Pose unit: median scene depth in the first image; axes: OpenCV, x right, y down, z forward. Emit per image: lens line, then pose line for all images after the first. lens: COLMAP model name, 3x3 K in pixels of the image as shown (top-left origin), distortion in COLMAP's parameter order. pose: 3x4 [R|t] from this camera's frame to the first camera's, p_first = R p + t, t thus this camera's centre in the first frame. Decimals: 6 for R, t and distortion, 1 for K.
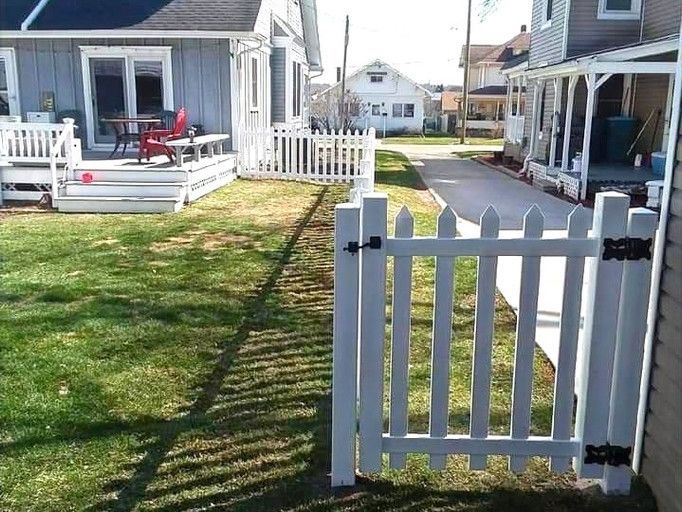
lens RADIAL K [[711.8, 0, 339.7], [0, 711.8, 255.2], [0, 0, 1]] dist [0.039705, 0.000000]
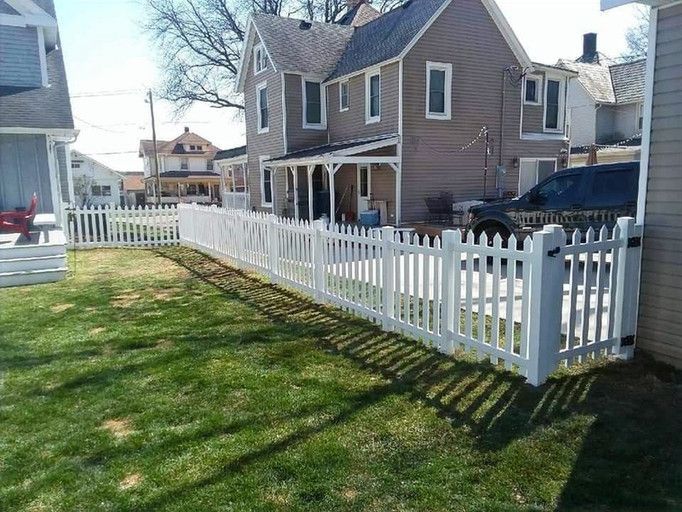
lens RADIAL K [[531.9, 0, 341.9], [0, 531.9, 259.2], [0, 0, 1]] dist [0.029188, -0.017486]
pose [[0.851771, -0.094591, 0.515304, -0.554718], [0.129302, 0.991095, -0.031801, -0.012005], [-0.507707, 0.093717, 0.856417, 0.016472]]
